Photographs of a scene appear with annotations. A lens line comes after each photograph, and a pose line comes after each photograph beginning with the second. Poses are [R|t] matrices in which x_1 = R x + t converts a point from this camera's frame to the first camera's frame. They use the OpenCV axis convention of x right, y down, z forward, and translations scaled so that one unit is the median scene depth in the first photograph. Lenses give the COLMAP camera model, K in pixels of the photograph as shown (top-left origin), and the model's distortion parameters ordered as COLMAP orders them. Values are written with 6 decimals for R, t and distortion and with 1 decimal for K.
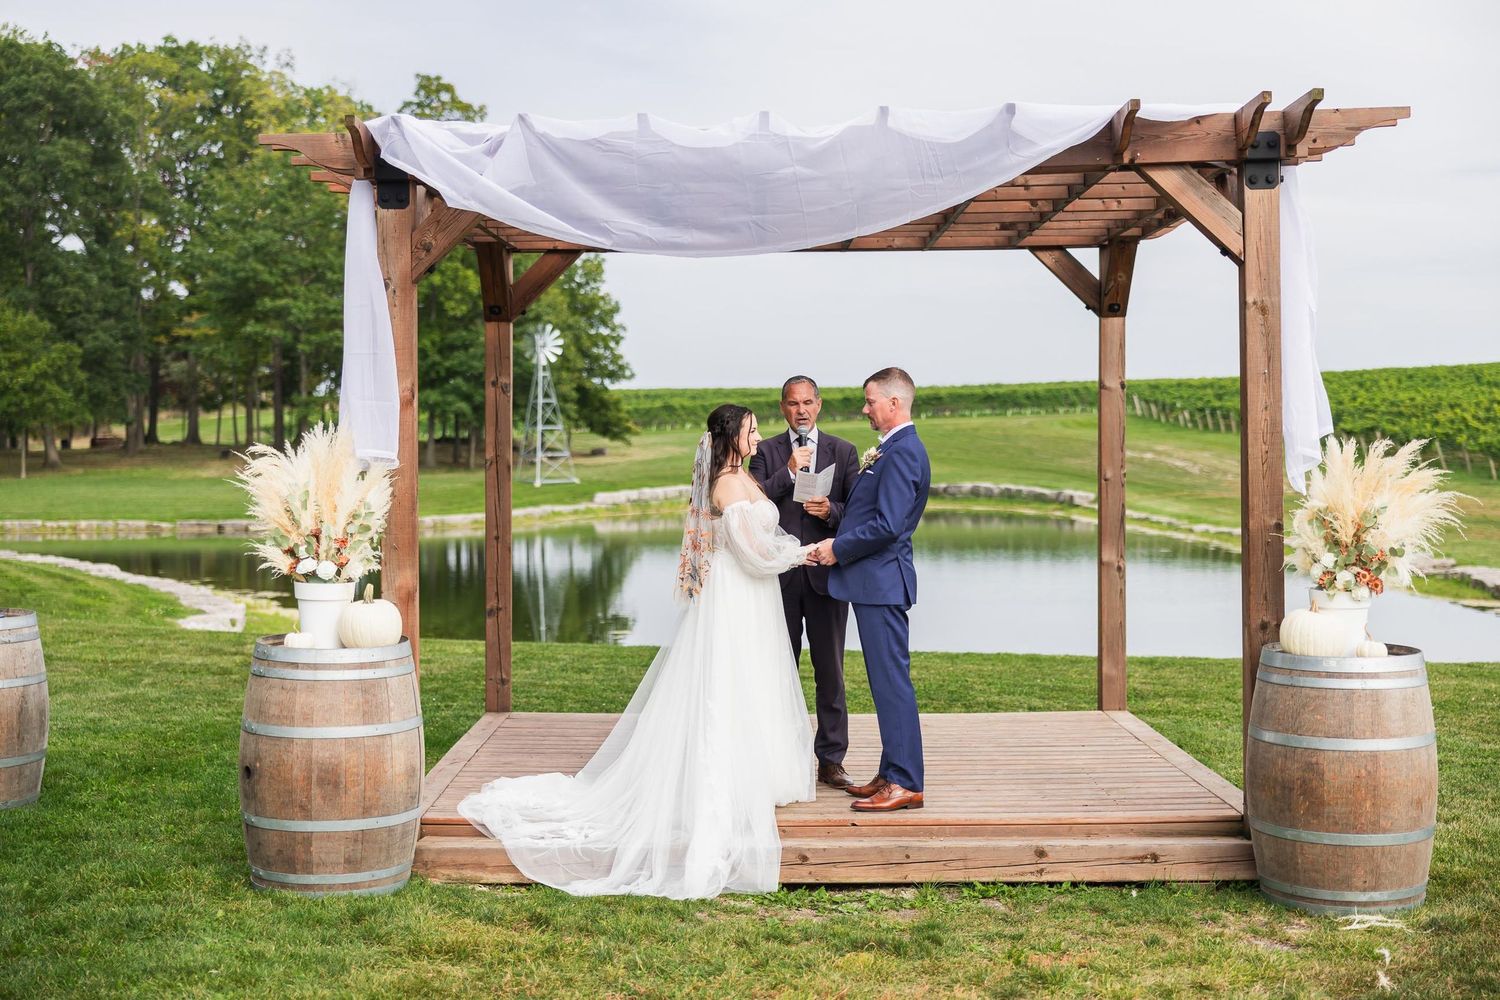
lens RADIAL K [[2104.7, 0, 757.7], [0, 2104.7, 468.0], [0, 0, 1]] dist [0.017371, -0.010476]
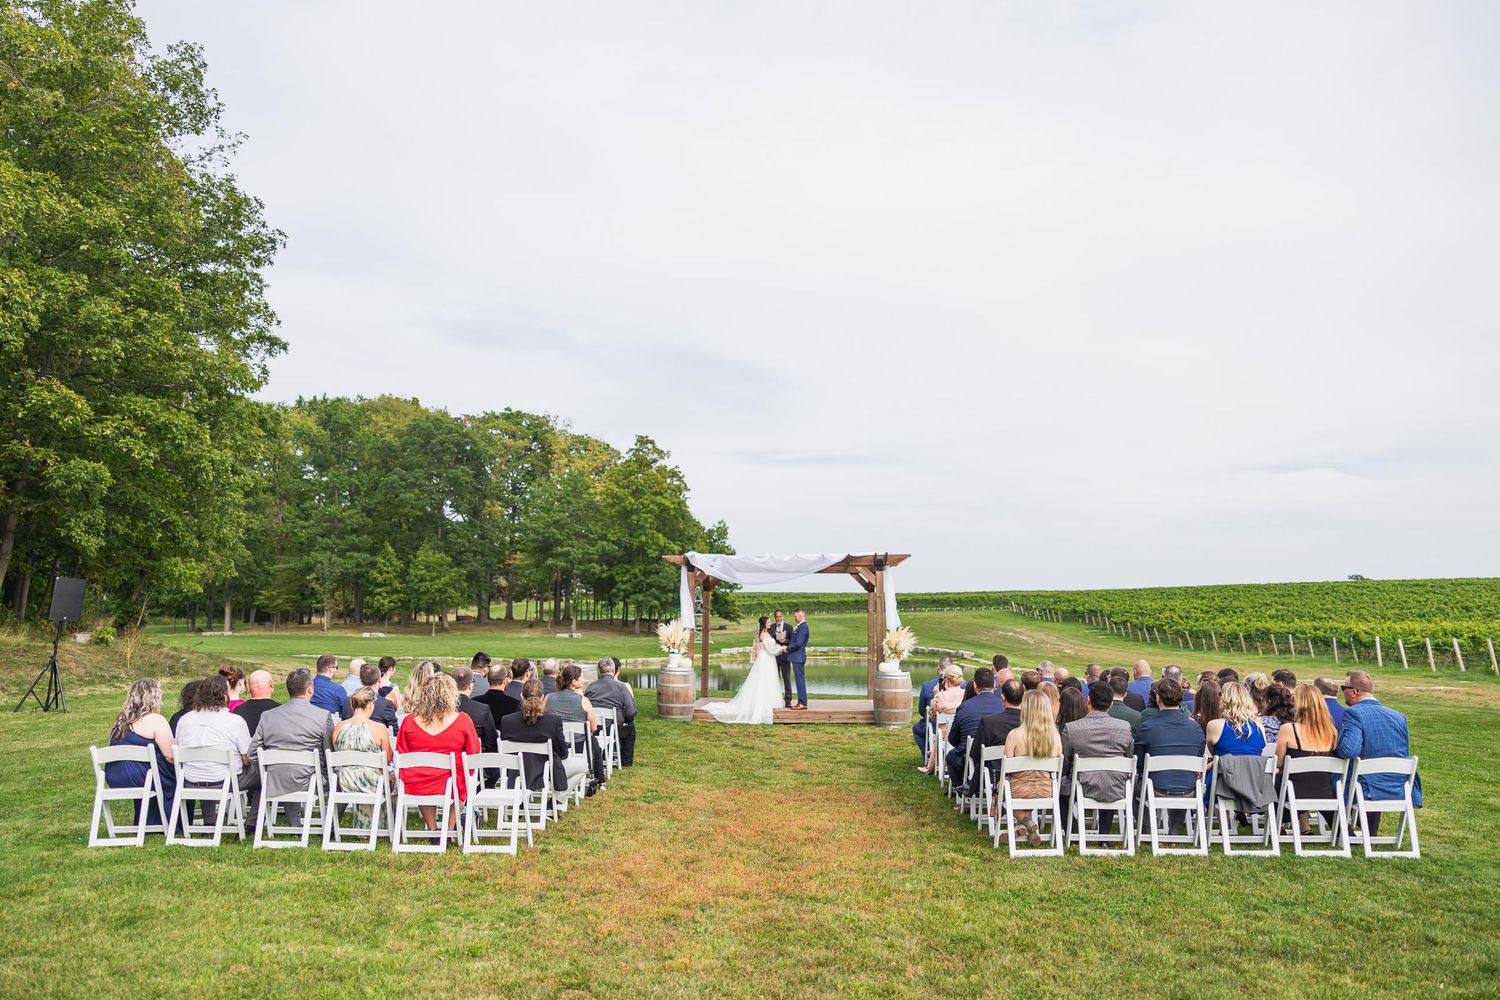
lens RADIAL K [[1239.4, 0, 774.1], [0, 1239.4, 451.6], [0, 0, 1]] dist [-0.008551, 0.000816]
pose [[0.999358, 0.010676, -0.034194, 0.009352], [-0.015657, 0.988728, -0.148902, 0.001559], [0.032219, 0.149342, 0.988260, -0.164585]]
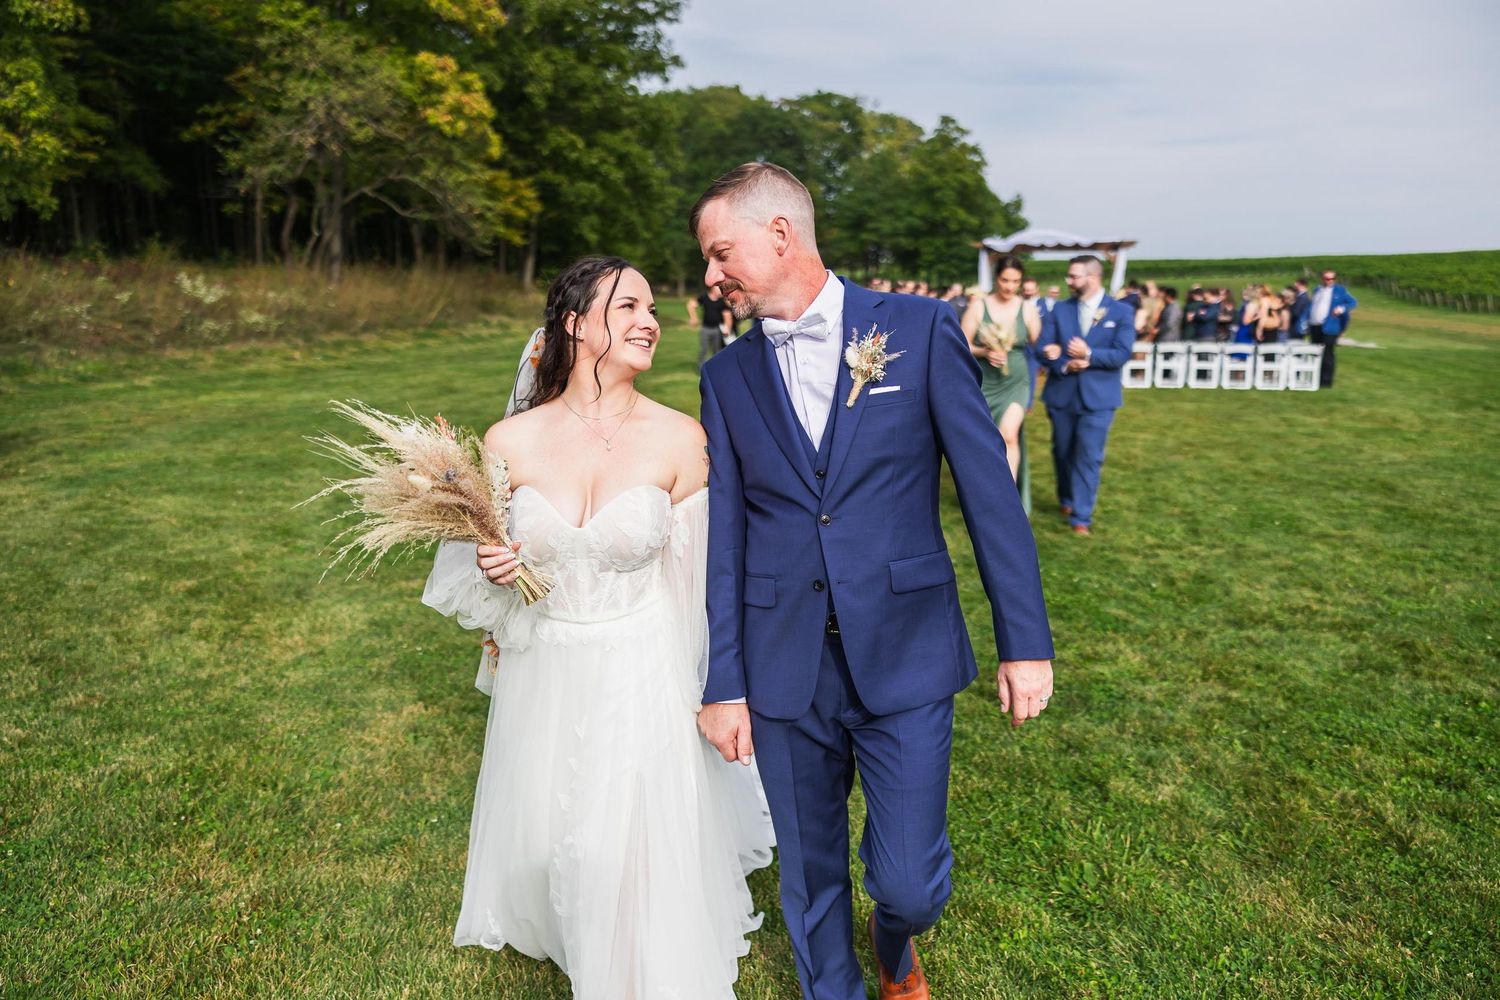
lens RADIAL K [[1209.5, 0, 749.3], [0, 1209.5, 539.9], [0, 0, 1]] dist [-0.008061, -0.003462]
pose [[0.958655, 0.065874, -0.276841, 0.025235], [-0.011666, 0.981118, 0.193059, 0.005029], [0.284332, -0.181847, 0.941322, -0.334940]]
